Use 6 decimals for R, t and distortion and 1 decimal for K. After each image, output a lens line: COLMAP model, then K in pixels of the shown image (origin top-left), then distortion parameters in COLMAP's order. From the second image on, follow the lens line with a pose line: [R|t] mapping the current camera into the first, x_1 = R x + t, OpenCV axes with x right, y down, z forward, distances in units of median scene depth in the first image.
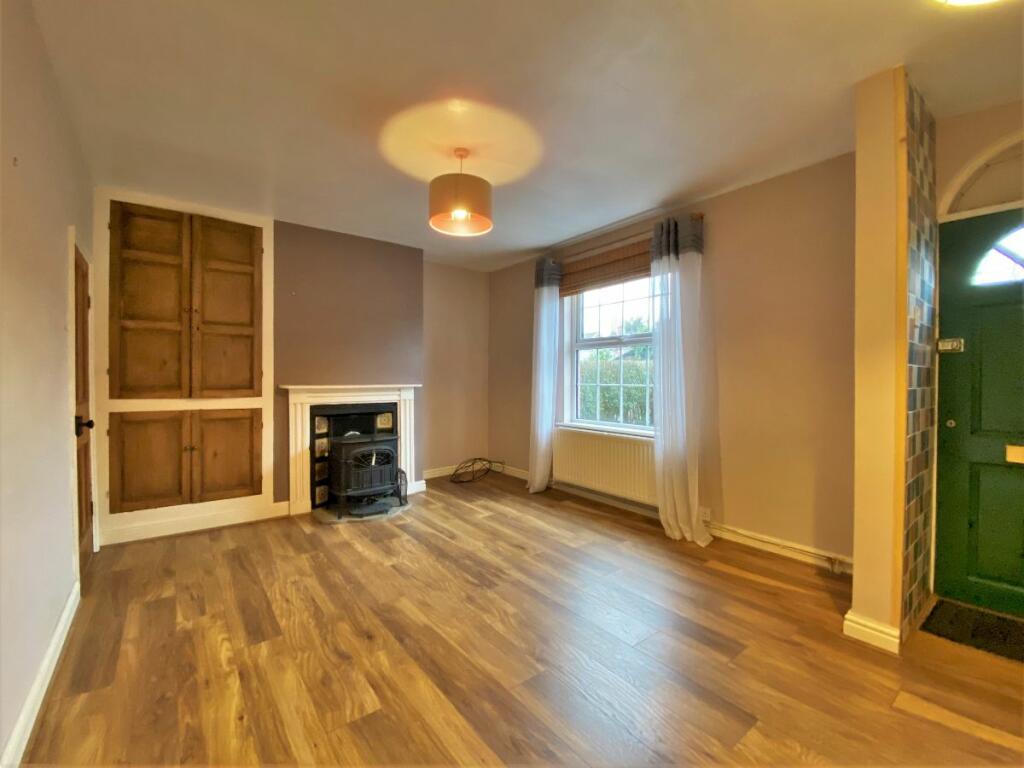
lens RADIAL K [[423.3, 0, 508.6], [0, 423.3, 381.8], [0, 0, 1]] dist [0.030590, 0.000021]
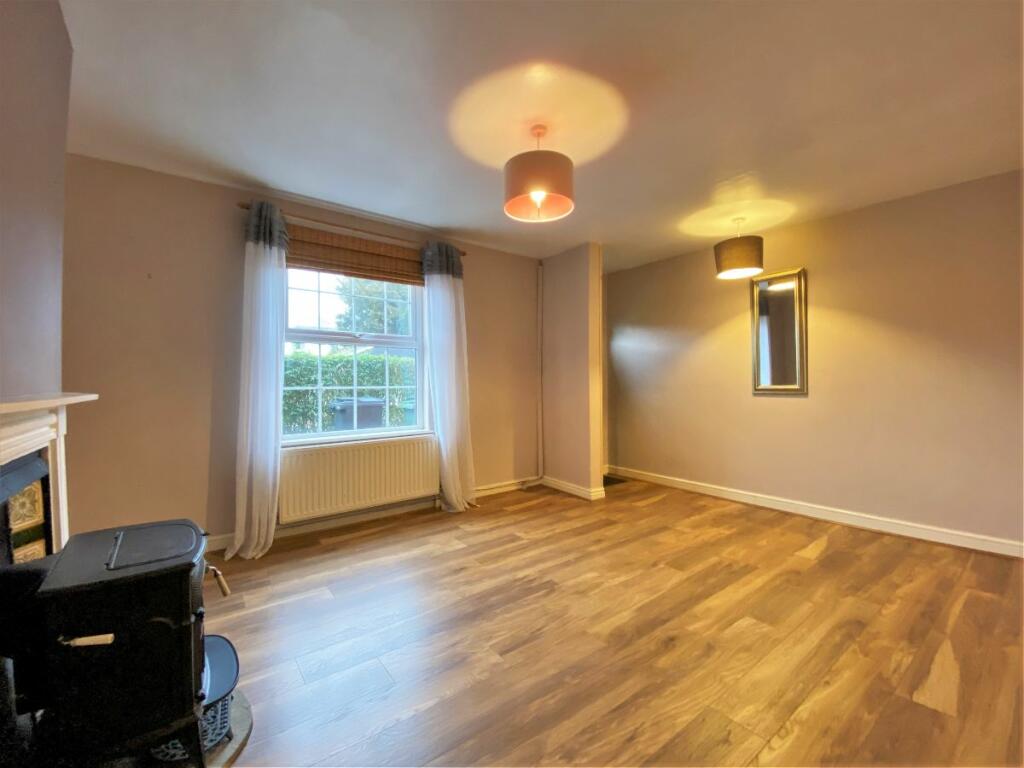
lens RADIAL K [[423.3, 0, 508.6], [0, 423.3, 381.8], [0, 0, 1]] dist [0.030590, 0.000021]
pose [[0.027058, 0.000013, 0.999634, -0.967983], [0.013272, 0.999912, -0.000373, -0.000208], [-0.999546, 0.013277, 0.027056, 0.982892]]
